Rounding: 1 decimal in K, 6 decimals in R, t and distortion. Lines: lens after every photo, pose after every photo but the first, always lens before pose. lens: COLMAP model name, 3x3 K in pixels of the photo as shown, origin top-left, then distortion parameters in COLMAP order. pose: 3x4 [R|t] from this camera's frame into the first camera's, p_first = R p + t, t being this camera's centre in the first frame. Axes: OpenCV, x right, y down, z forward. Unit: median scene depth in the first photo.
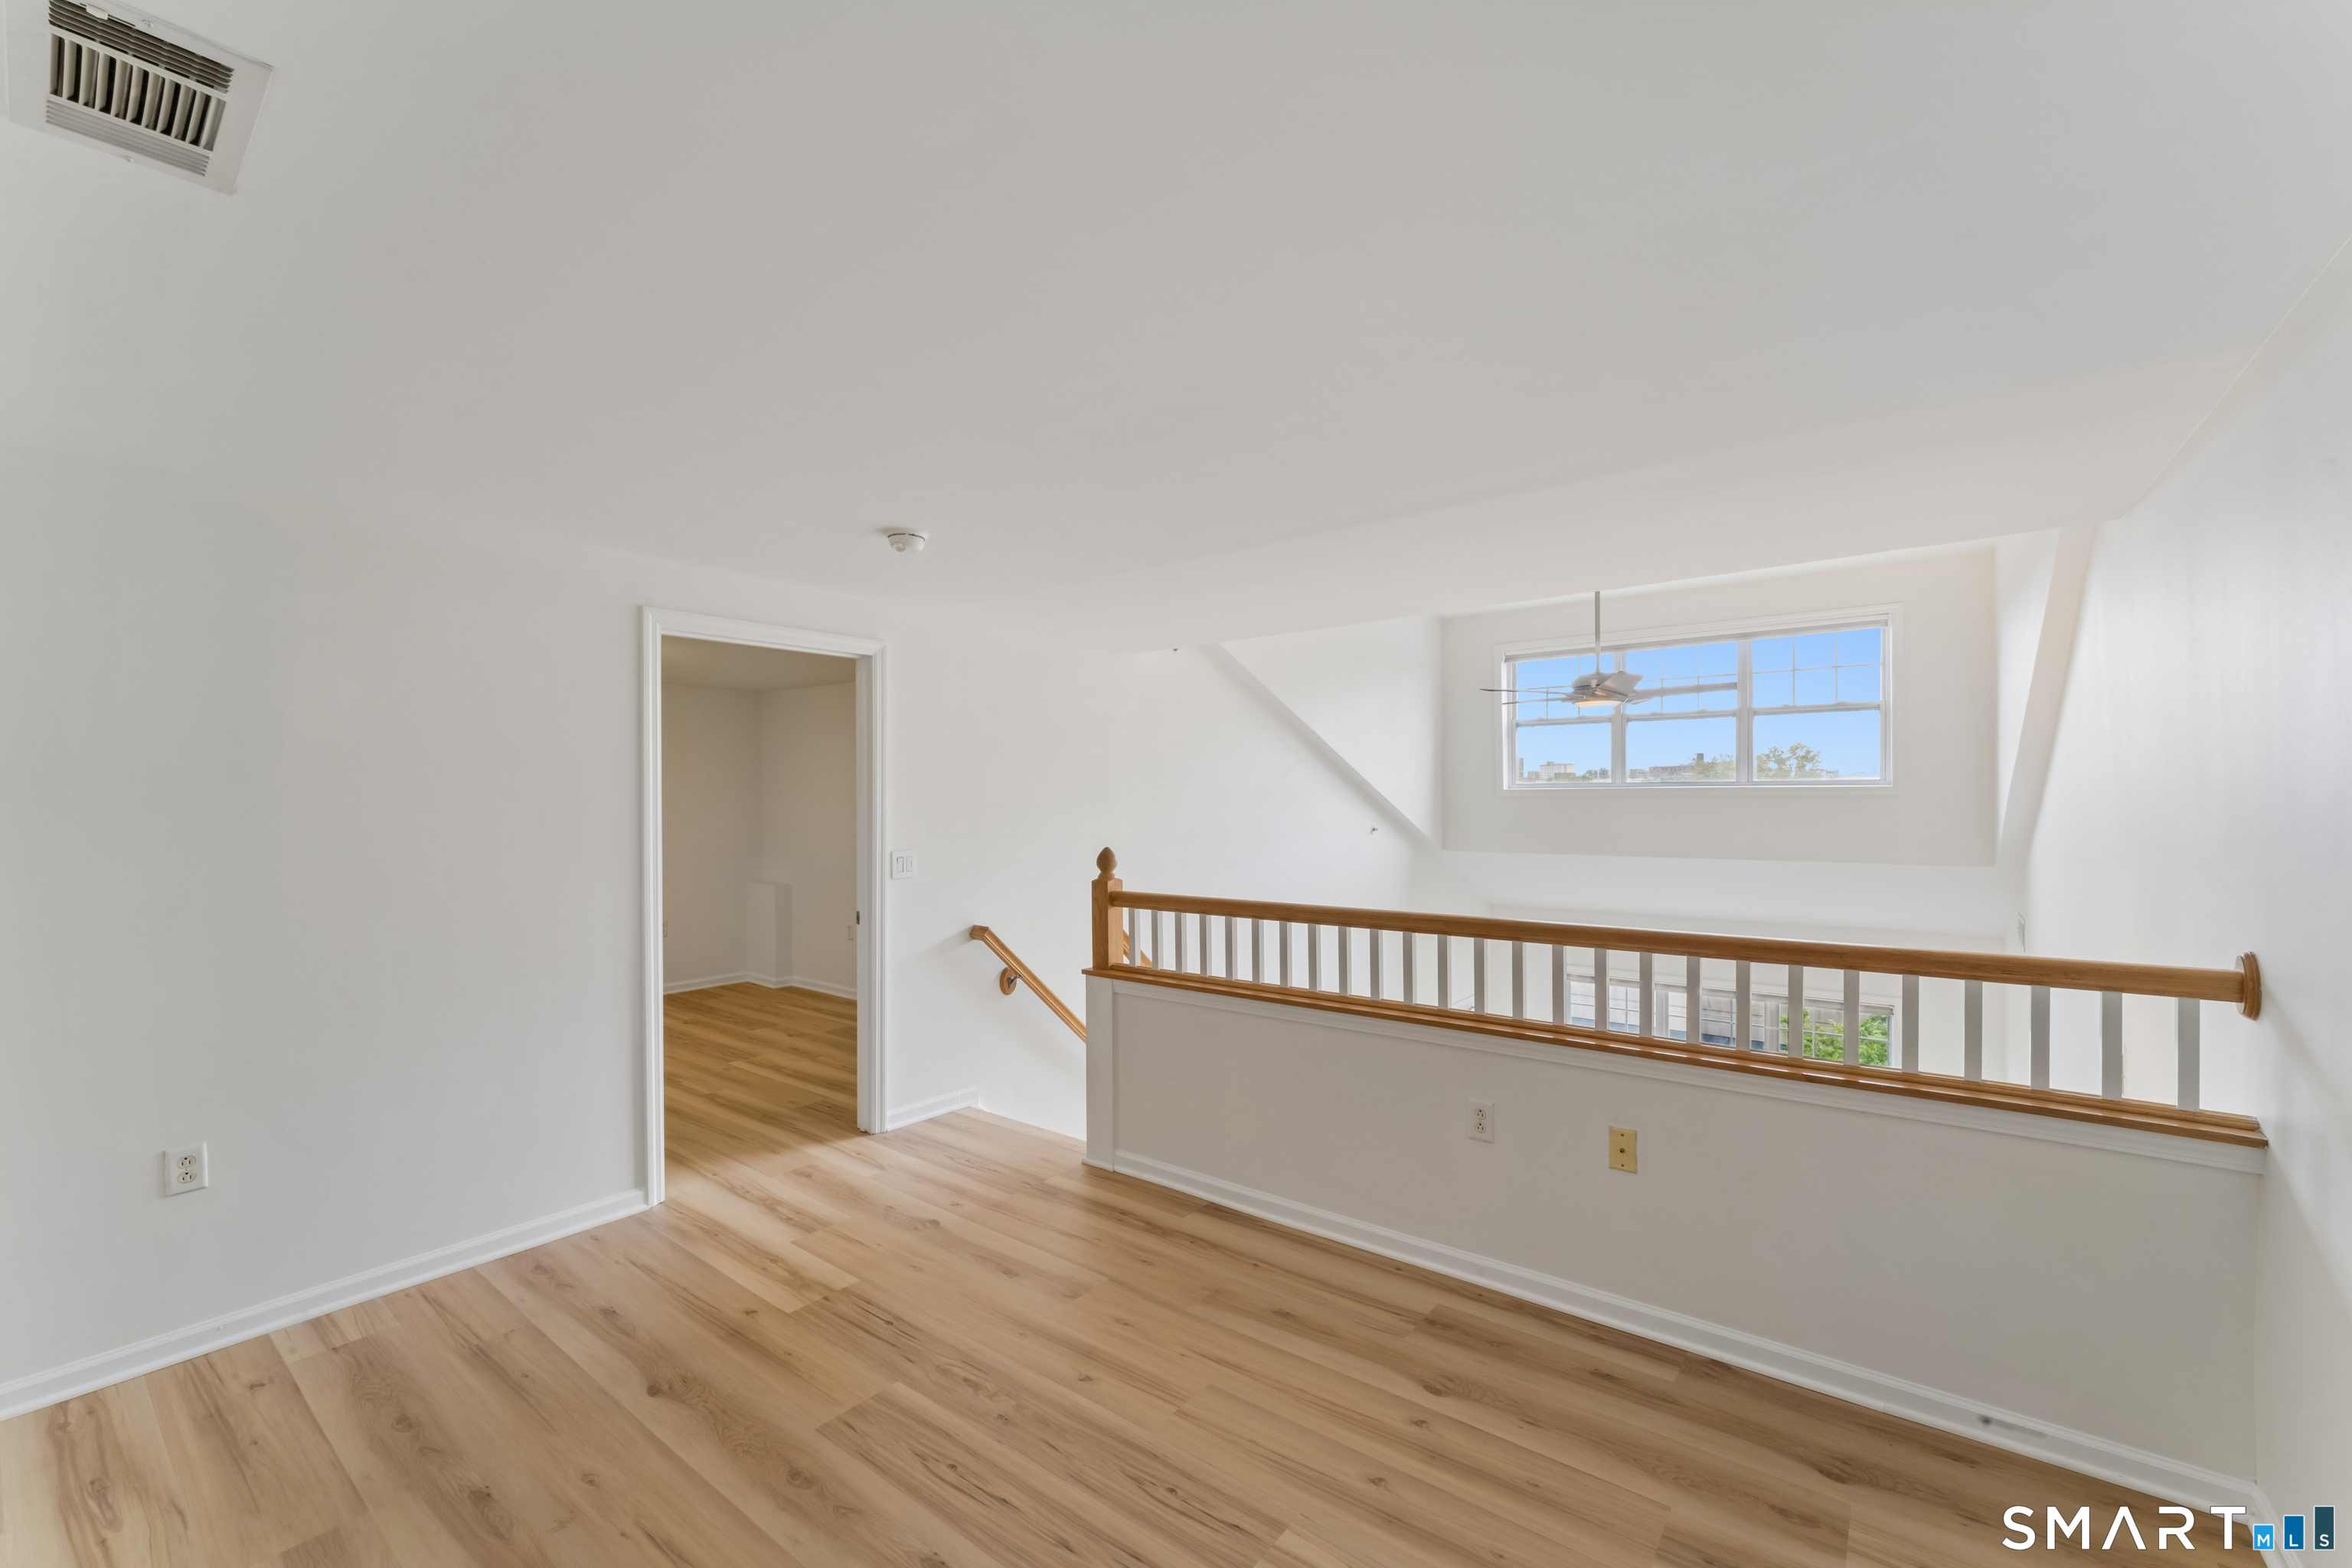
lens RADIAL K [[946.8, 0, 1178.4], [0, 946.8, 802.9], [0, 0, 1]] dist [-0.000229, -0.000059]
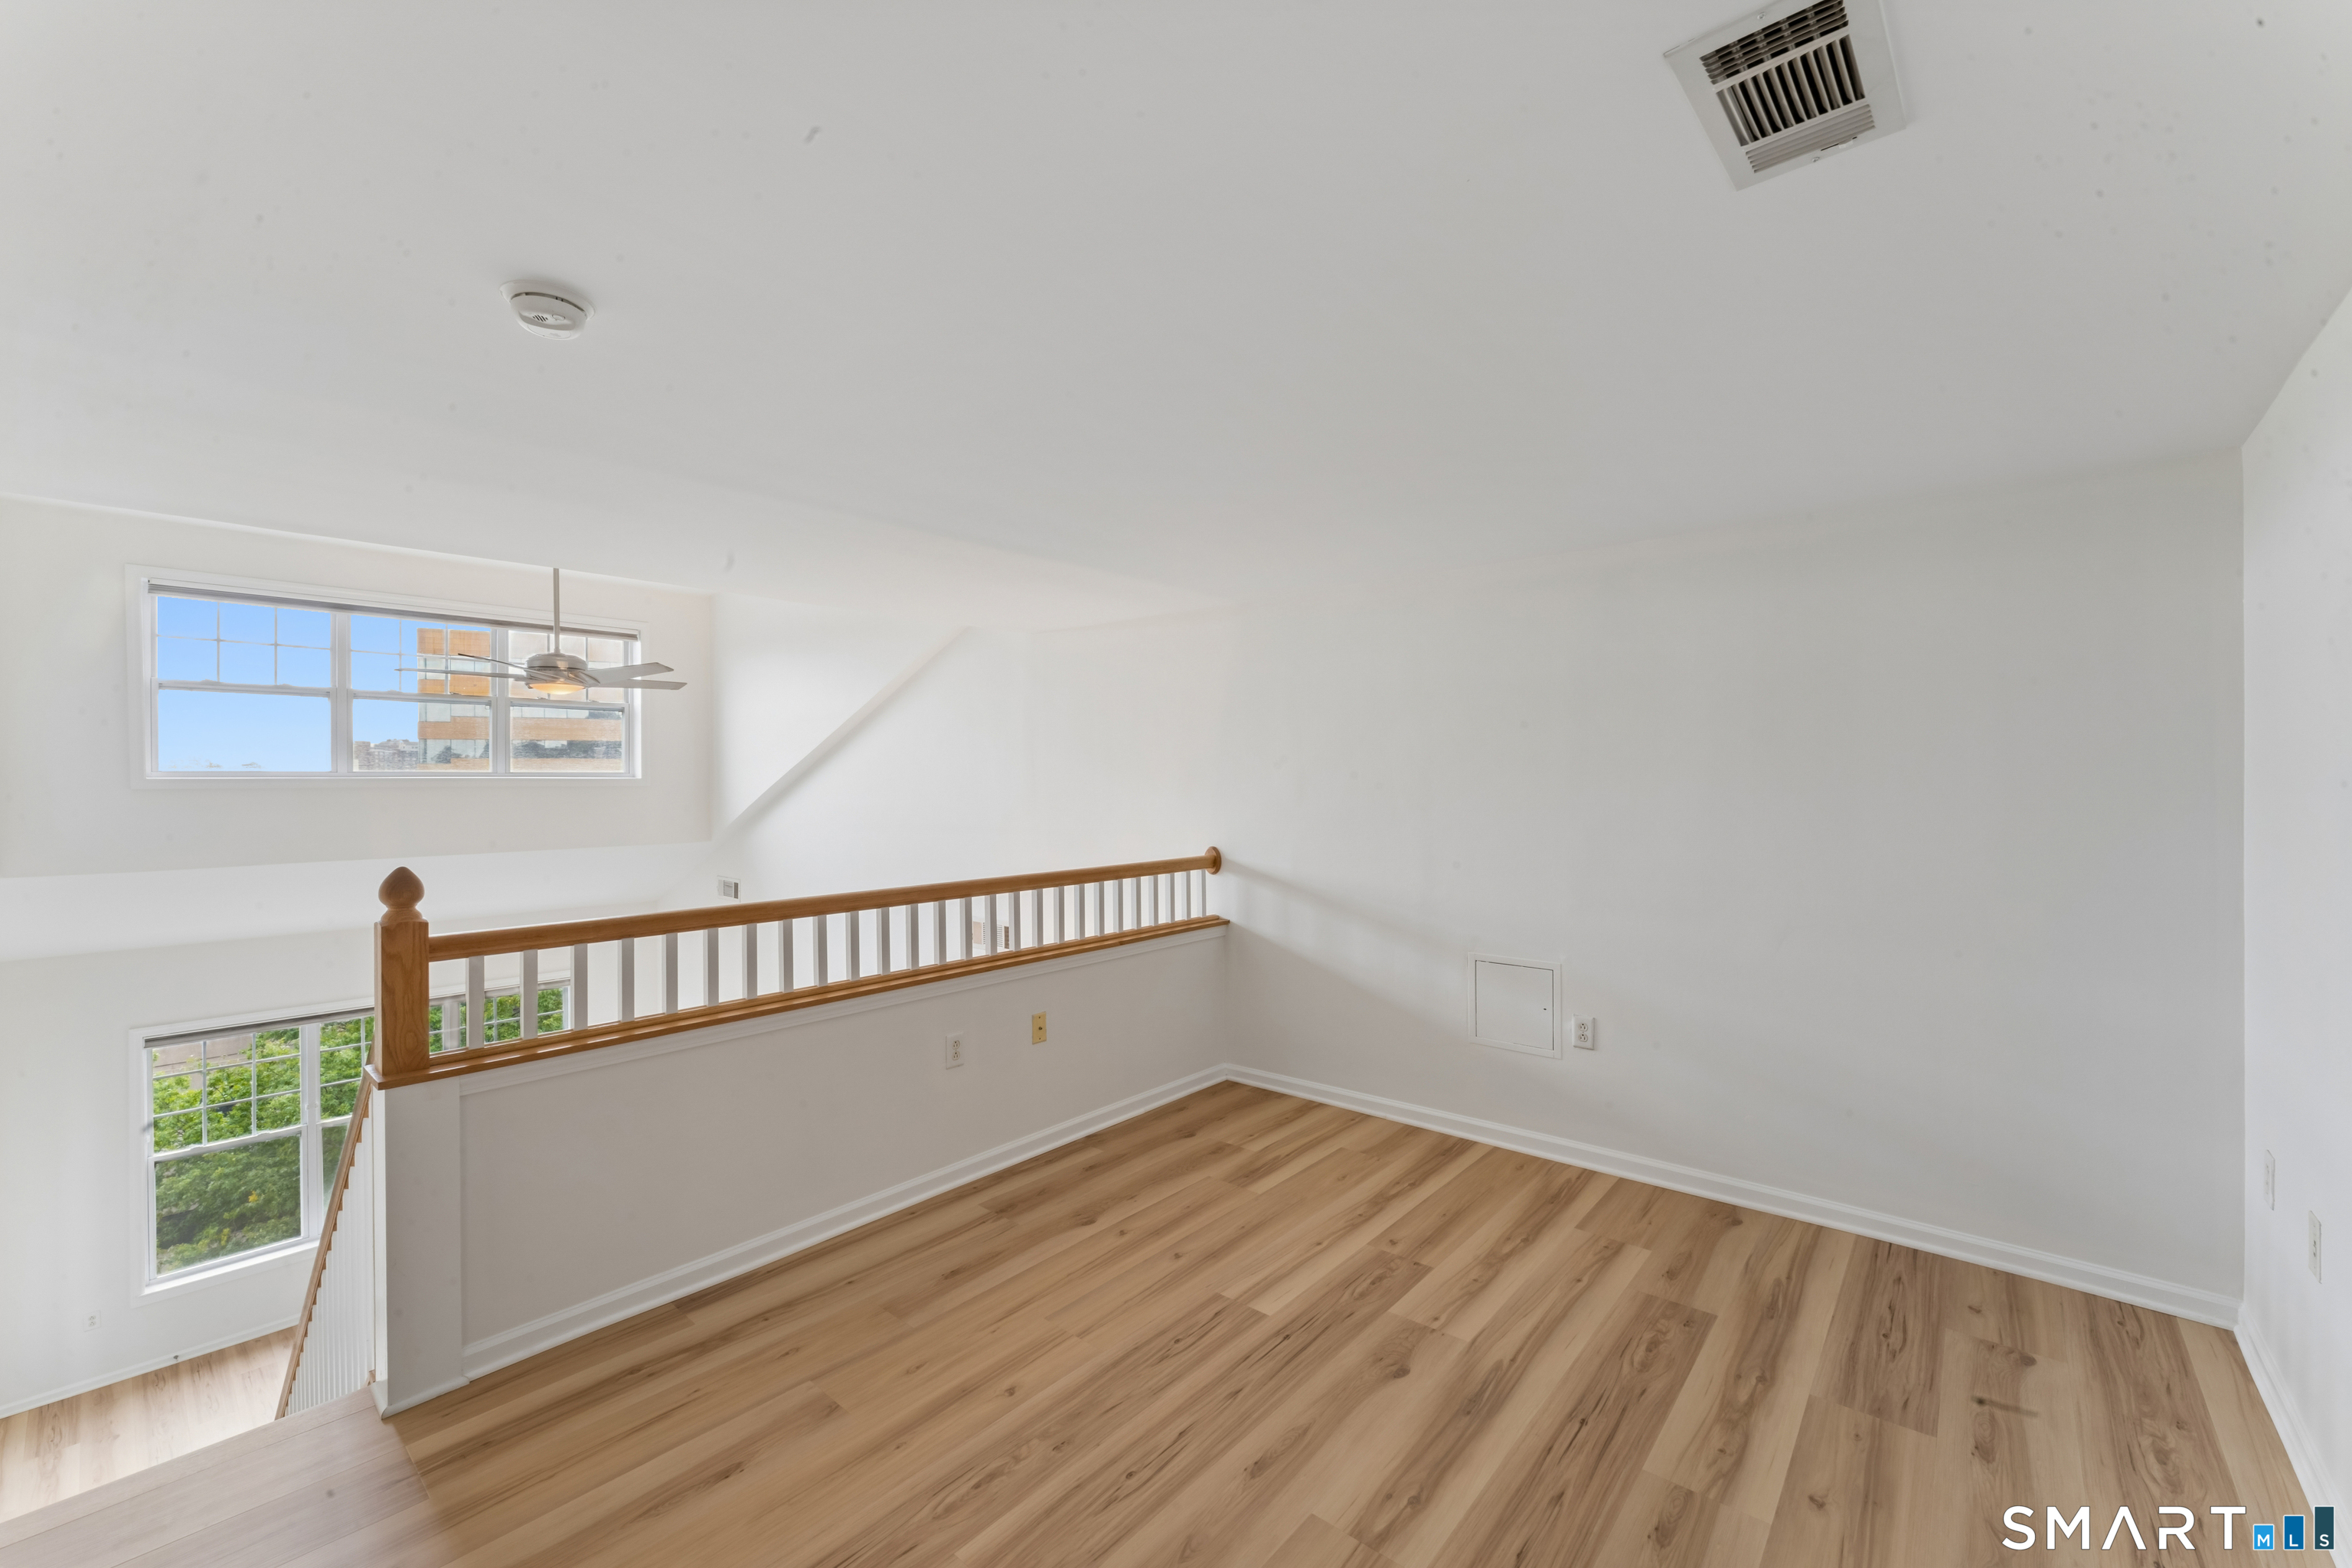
lens RADIAL K [[939.5, 0, 1176.0], [0, 939.5, 784.0], [0, 0, 1]] dist [-0.000642, -0.000051]
pose [[0.056369, 0.003400, 0.998404, -0.651678], [0.011089, 0.999930, -0.004031, 0.002810], [-0.998348, 0.011299, 0.056328, 0.489078]]
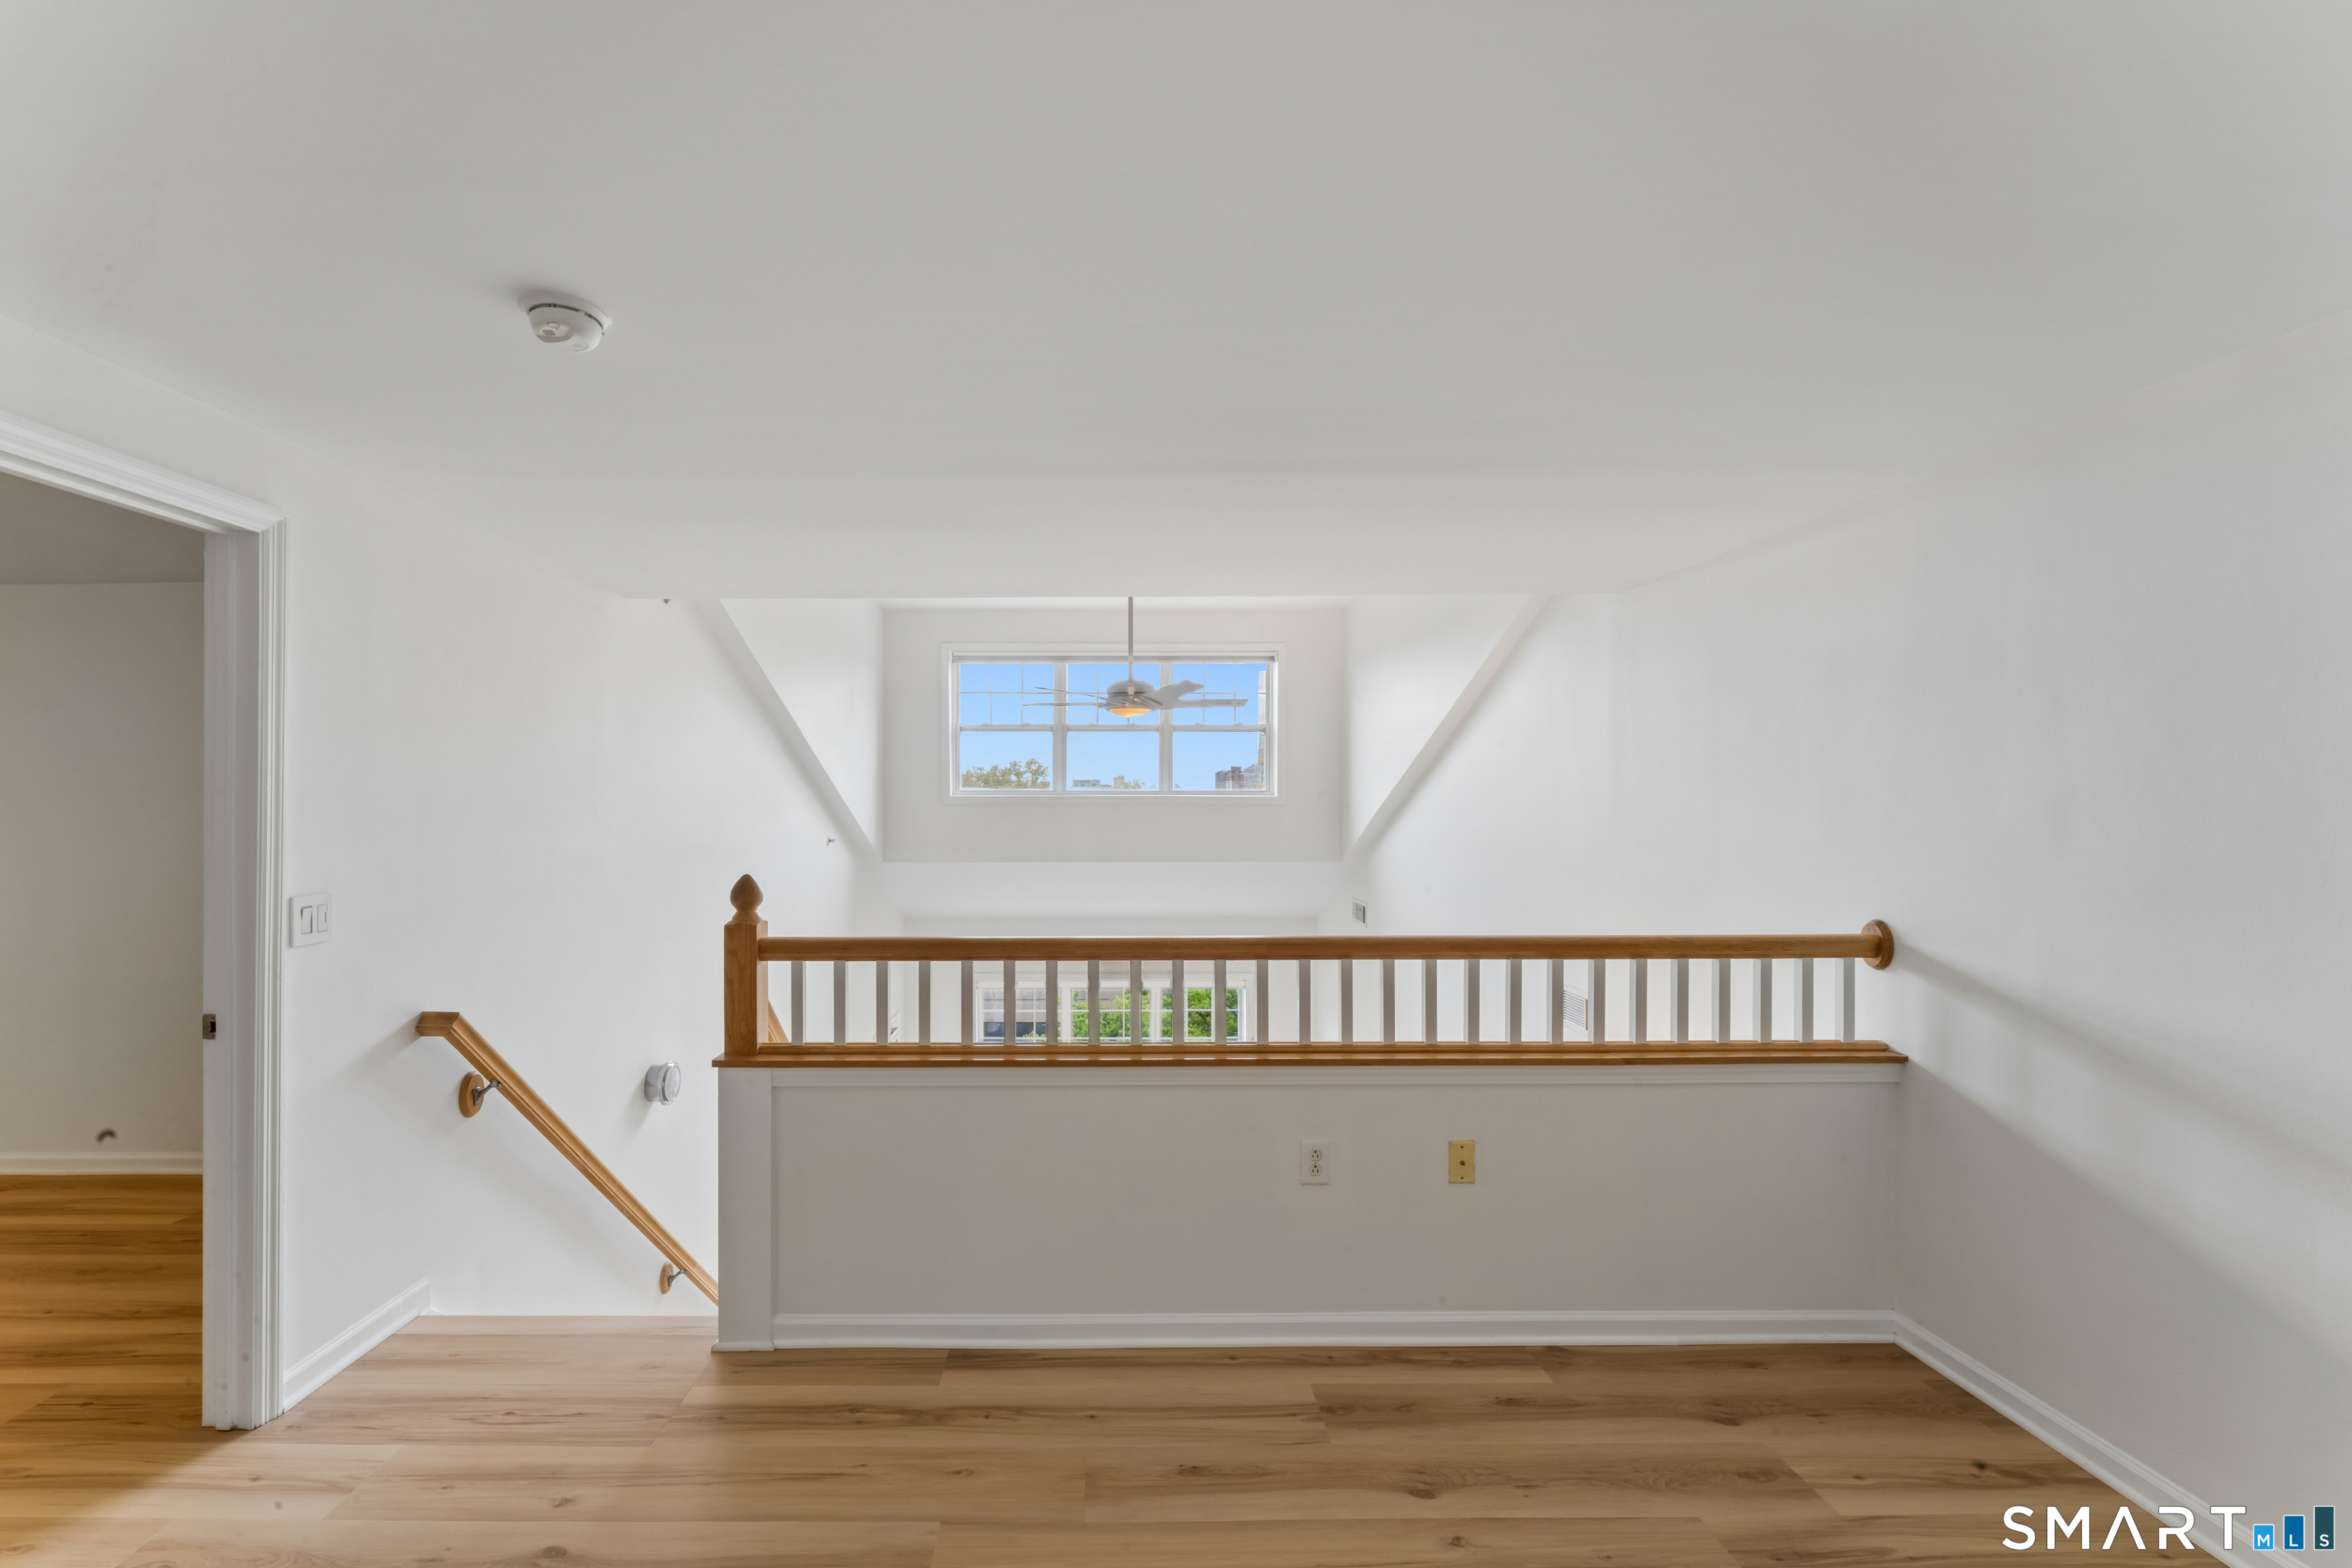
lens RADIAL K [[977.0, 0, 1105.1], [0, 977.0, 807.2], [0, 0, 1]] dist [-0.000824, -0.000422]
pose [[0.787405, 0.003703, 0.616424, -0.311469], [-0.001546, 0.999991, -0.004031, 0.001232], [-0.616434, 0.002221, 0.787404, 0.294919]]
